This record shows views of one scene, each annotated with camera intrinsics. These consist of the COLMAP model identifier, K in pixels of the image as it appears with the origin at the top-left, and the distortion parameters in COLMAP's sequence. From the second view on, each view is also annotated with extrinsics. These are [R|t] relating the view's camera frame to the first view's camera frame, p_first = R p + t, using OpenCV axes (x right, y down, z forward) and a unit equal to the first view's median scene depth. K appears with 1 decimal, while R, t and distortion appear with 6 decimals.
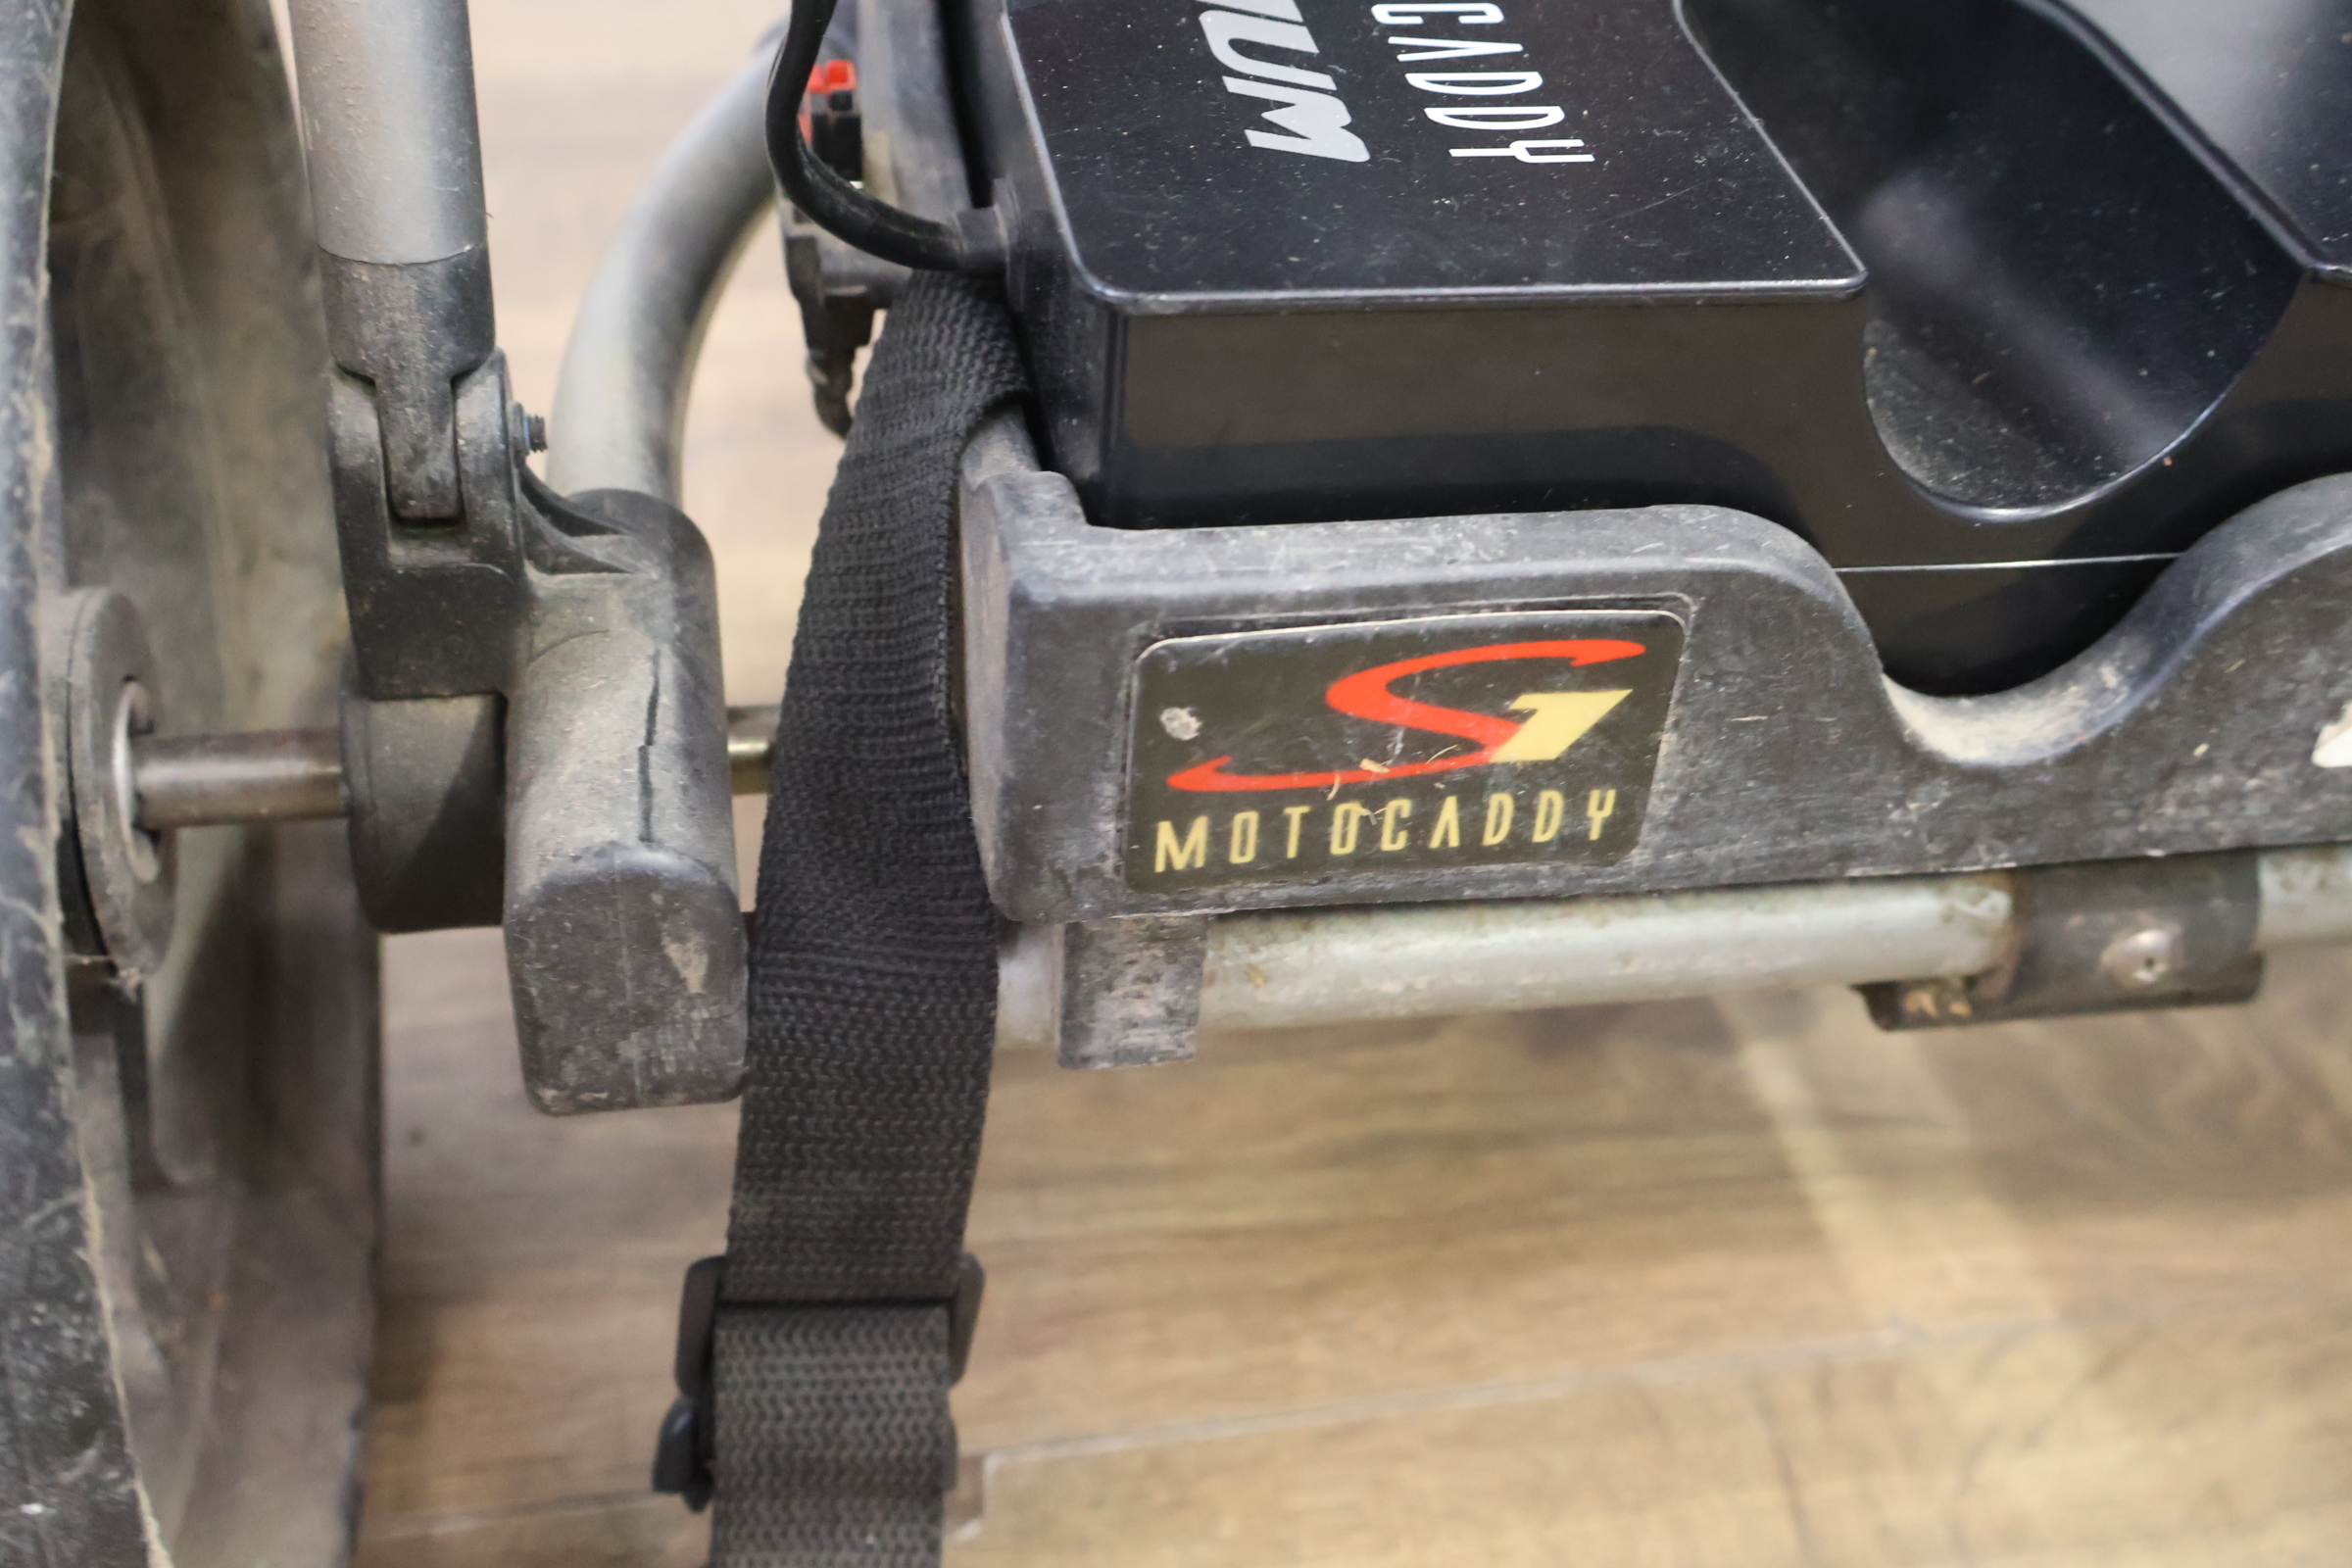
lens RADIAL K [[2700.5, 0, 1185.0], [0, 2700.5, 801.6], [0, 0, 1]] dist [0.003765, 0.000000]
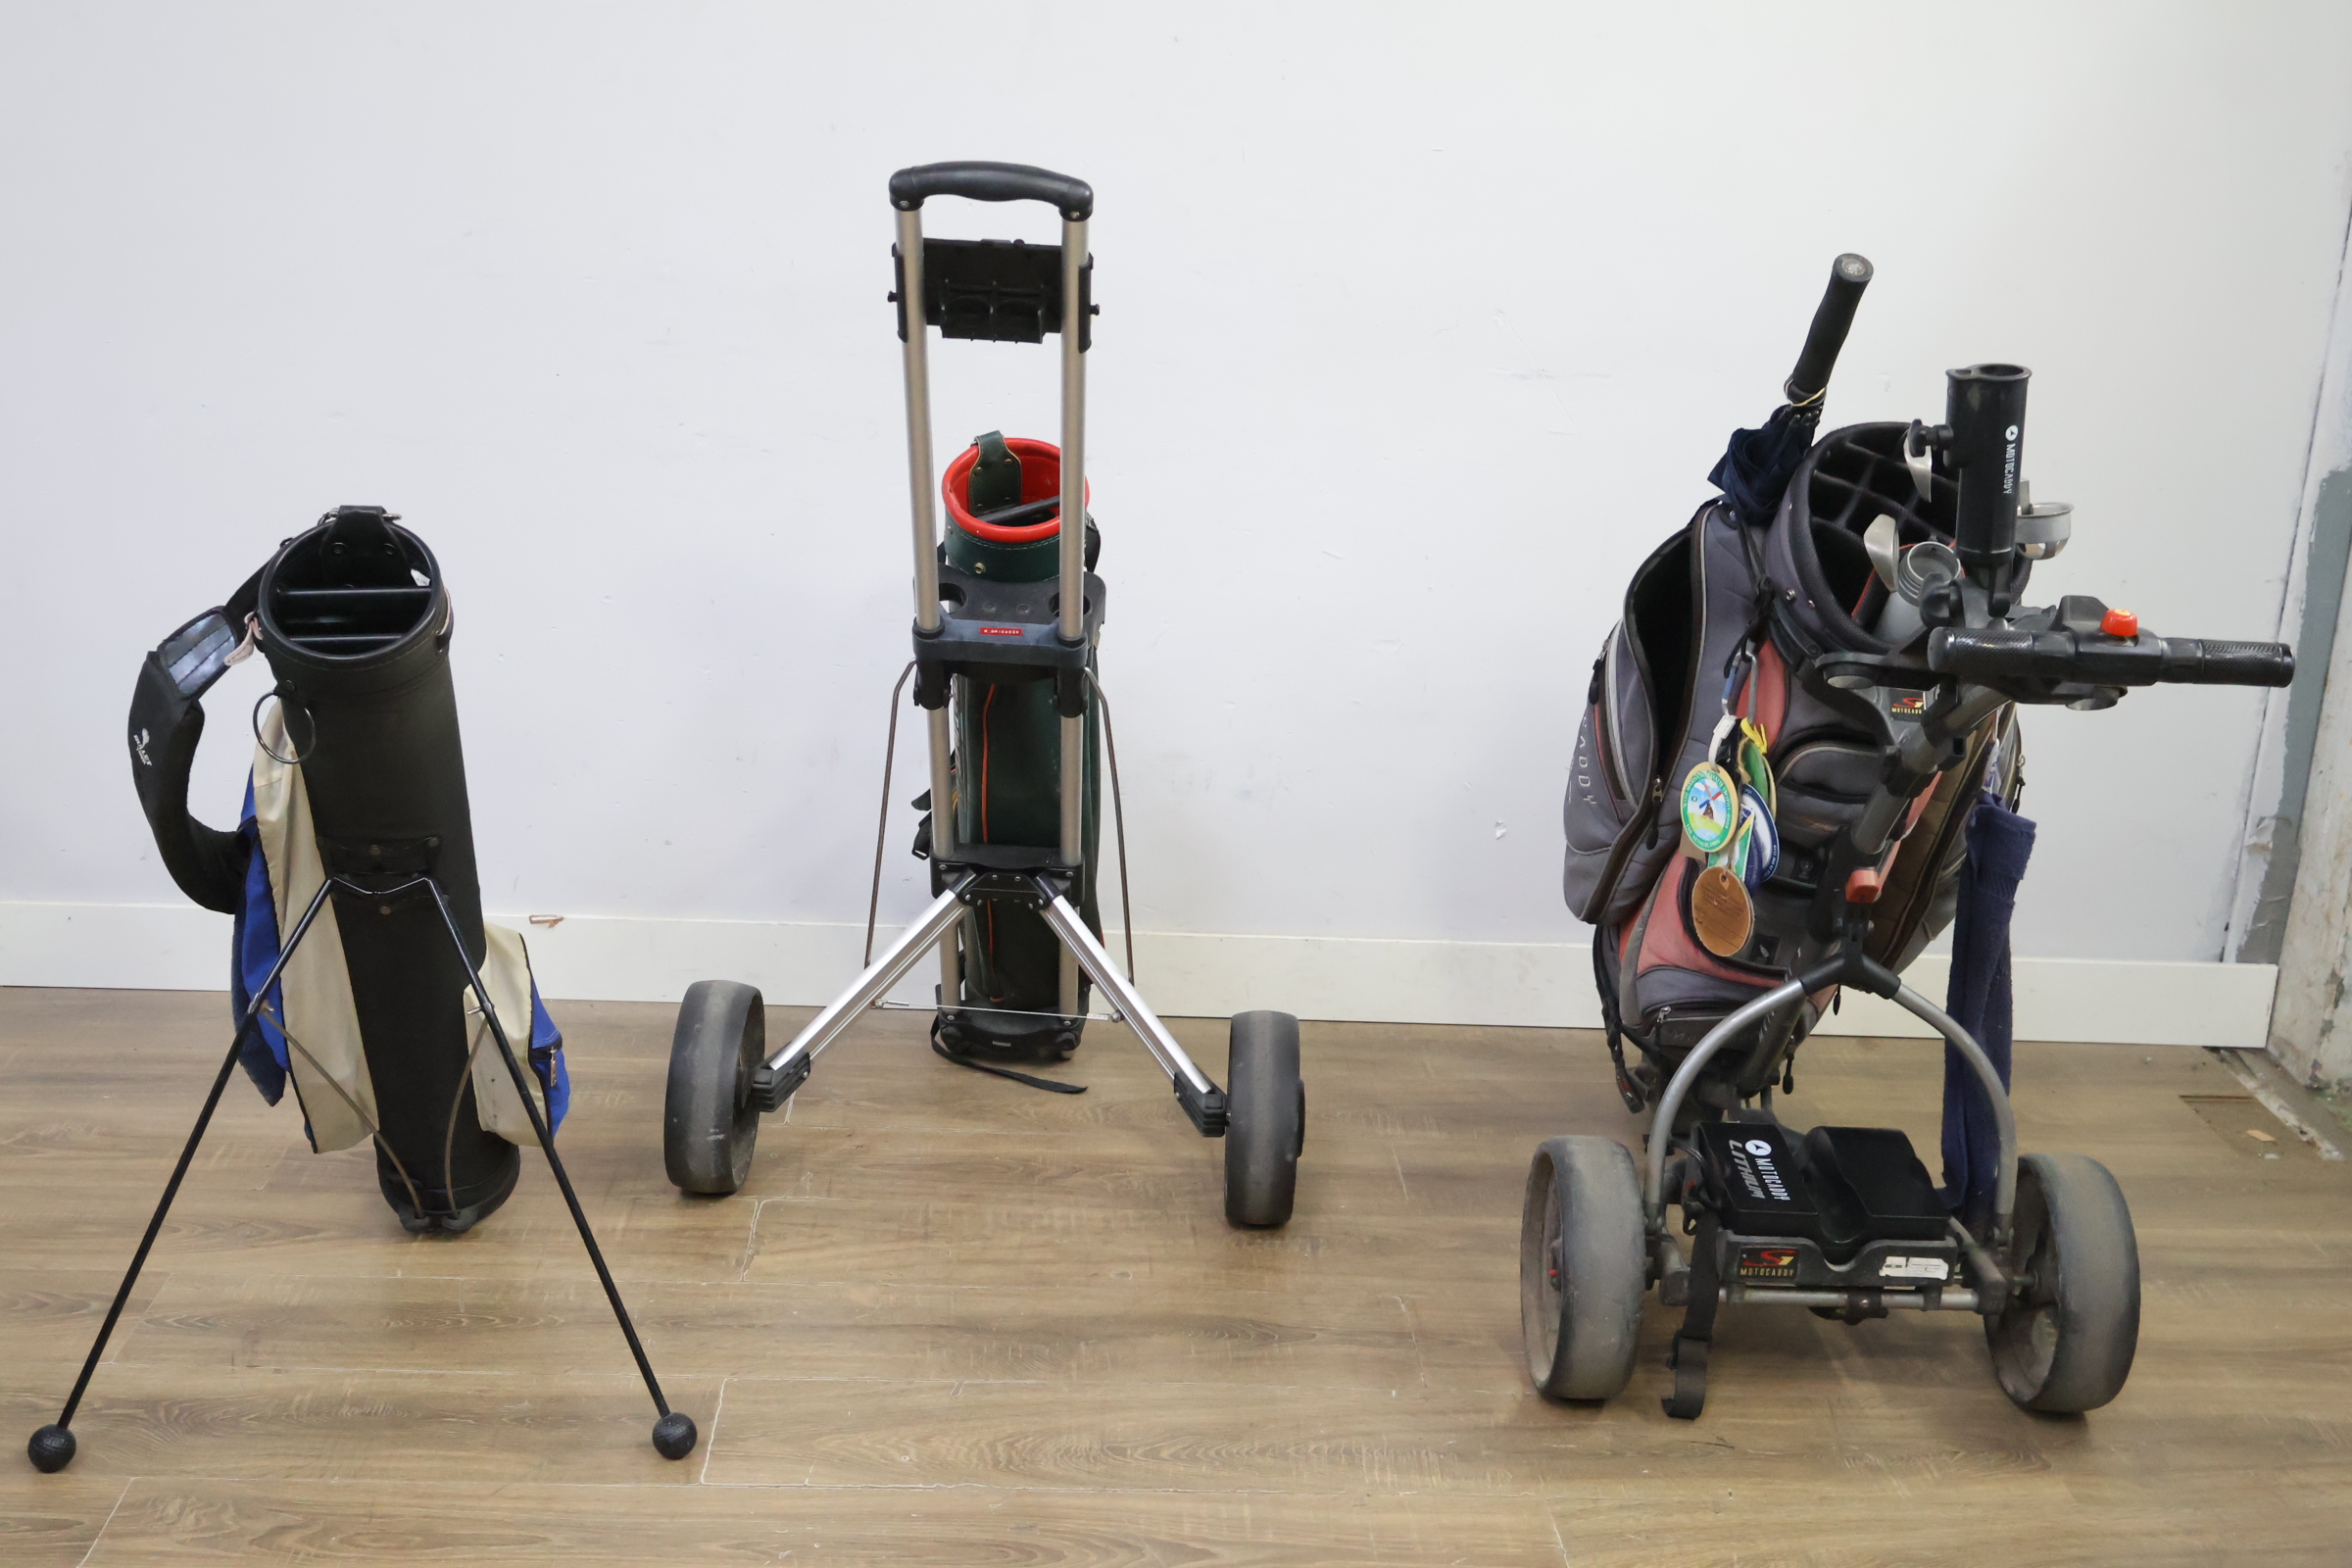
lens RADIAL K [[2700.5, 0, 1178.9], [0, 2700.5, 787.6], [0, 0, 1]] dist [0.003765, 0.000000]
pose [[0.990001, 0.033272, -0.137079, -0.640282], [-0.080421, 0.931509, -0.354715, 1.737990], [0.115889, 0.362193, 0.924871, -7.607921]]
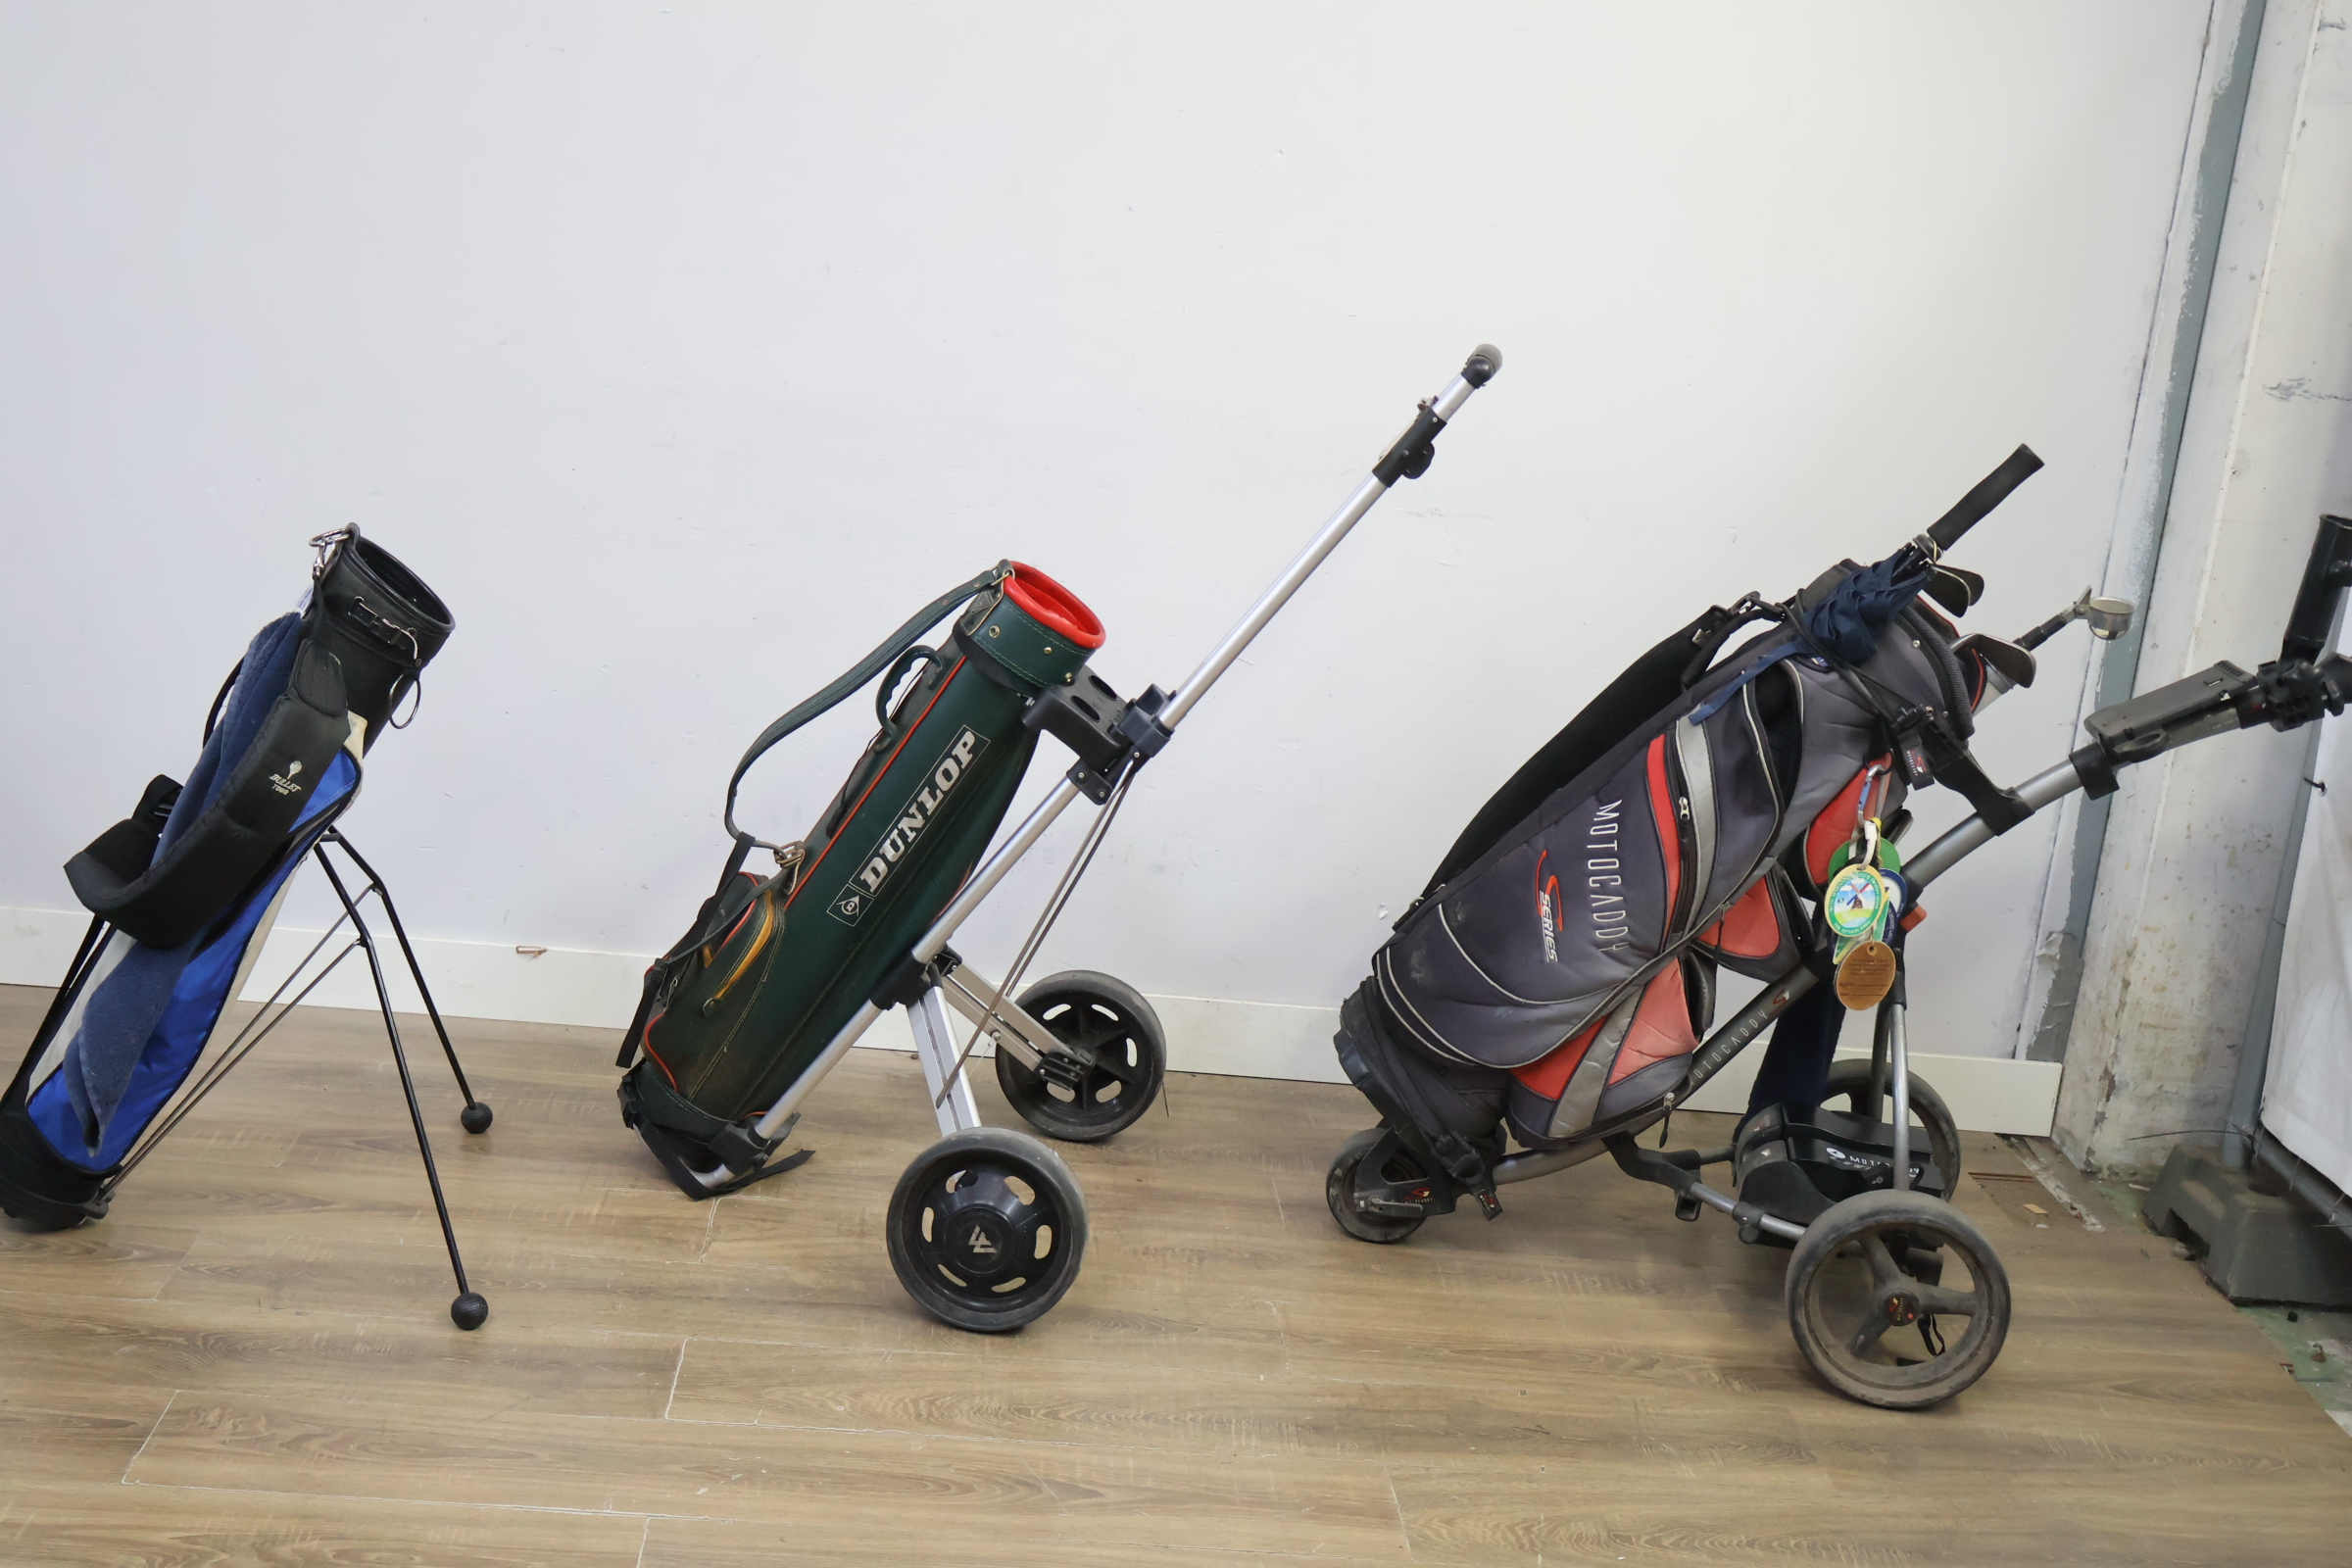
lens RADIAL K [[2700.5, 0, 1170.2], [0, 2700.5, 760.6], [0, 0, 1]] dist [0.003765, 0.000000]
pose [[0.990780, 0.074155, -0.113387, -0.432475], [-0.114333, 0.906649, -0.406099, 2.520298], [0.072688, 0.415318, 0.906767, -9.023997]]
